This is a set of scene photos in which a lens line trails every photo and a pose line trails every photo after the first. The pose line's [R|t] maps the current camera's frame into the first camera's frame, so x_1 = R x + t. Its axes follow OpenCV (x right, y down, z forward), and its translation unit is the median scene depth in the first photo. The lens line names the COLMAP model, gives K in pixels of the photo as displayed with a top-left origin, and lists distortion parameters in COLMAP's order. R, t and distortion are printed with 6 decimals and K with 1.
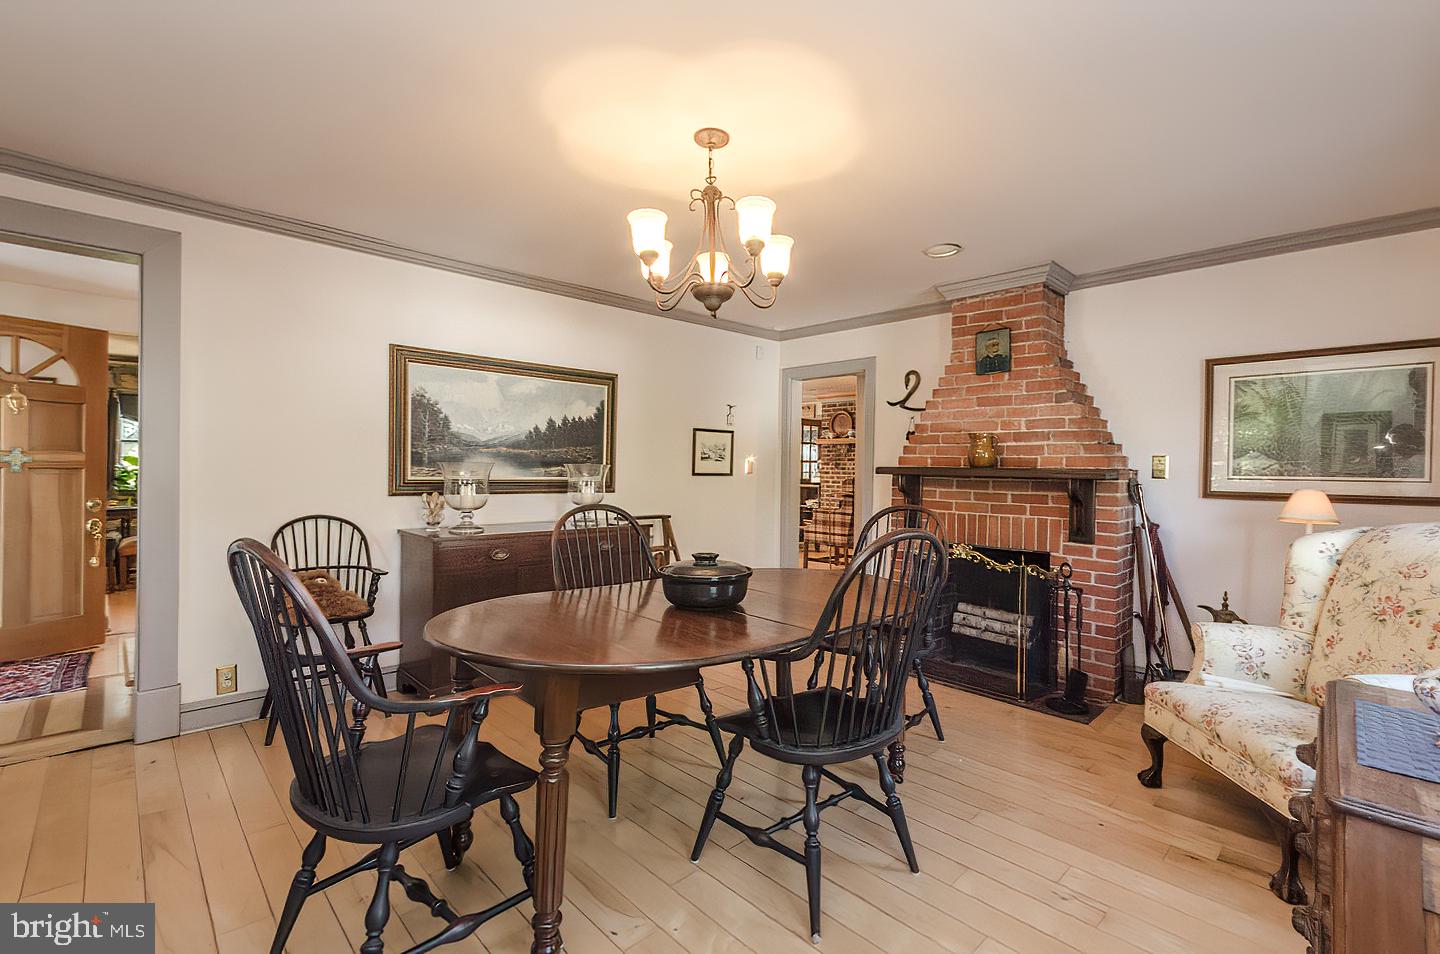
lens RADIAL K [[622.4, 0, 725.3], [0, 622.4, 451.5], [0, 0, 1]] dist [-0.002469, -0.000410]
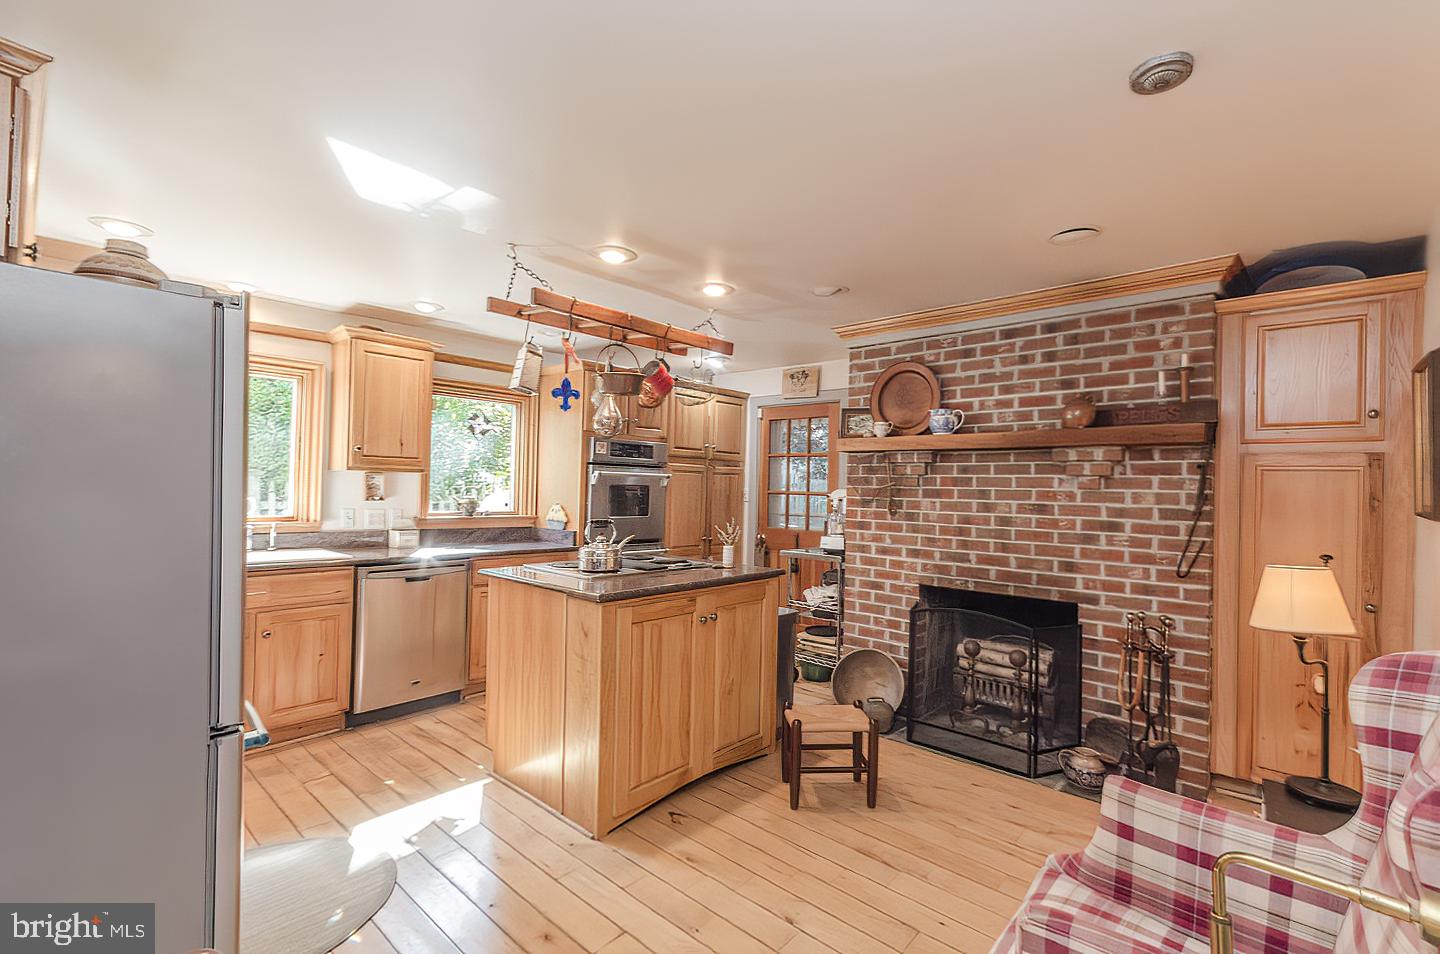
lens RADIAL K [[632.5, 0, 720.0], [0, 632.5, 477.0], [0, 0, 1]] dist [0.000126, 0.000007]
pose [[0.998152, 0.008583, 0.060157, 0.050353], [-0.008954, 0.999942, 0.005903, 0.002367], [-0.060103, -0.006431, 0.998171, 0.613161]]
